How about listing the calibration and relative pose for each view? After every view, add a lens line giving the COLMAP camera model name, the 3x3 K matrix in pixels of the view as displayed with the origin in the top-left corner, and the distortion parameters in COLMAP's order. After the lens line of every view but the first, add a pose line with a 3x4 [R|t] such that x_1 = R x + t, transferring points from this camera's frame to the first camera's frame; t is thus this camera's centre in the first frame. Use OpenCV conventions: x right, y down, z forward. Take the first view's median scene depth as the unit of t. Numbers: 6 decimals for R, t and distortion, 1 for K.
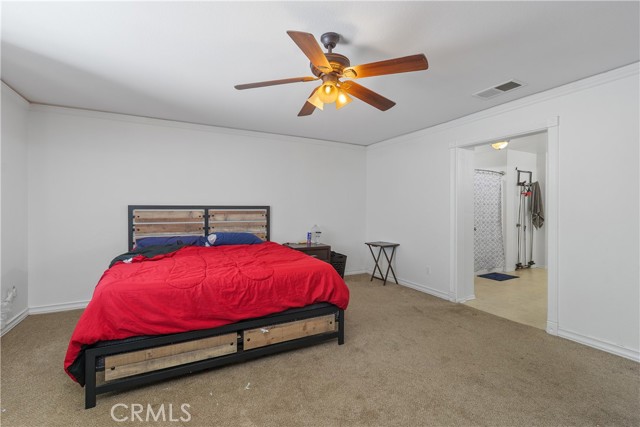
lens RADIAL K [[291.3, 0, 316.4], [0, 291.3, 208.5], [0, 0, 1]] dist [0.002565, -0.001934]
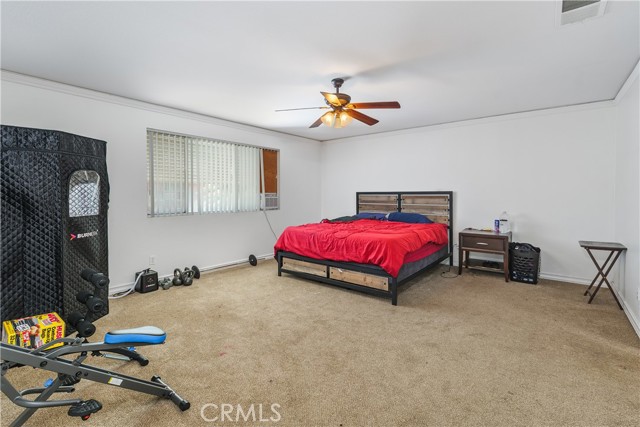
lens RADIAL K [[291.3, 0, 321.1], [0, 291.3, 193.1], [0, 0, 1]] dist [0.002565, -0.001934]
pose [[0.406427, -0.004611, -0.913672, 0.738342], [0.003548, 0.999988, -0.003469, -0.000468], [0.913677, -0.001832, 0.406438, 0.153646]]
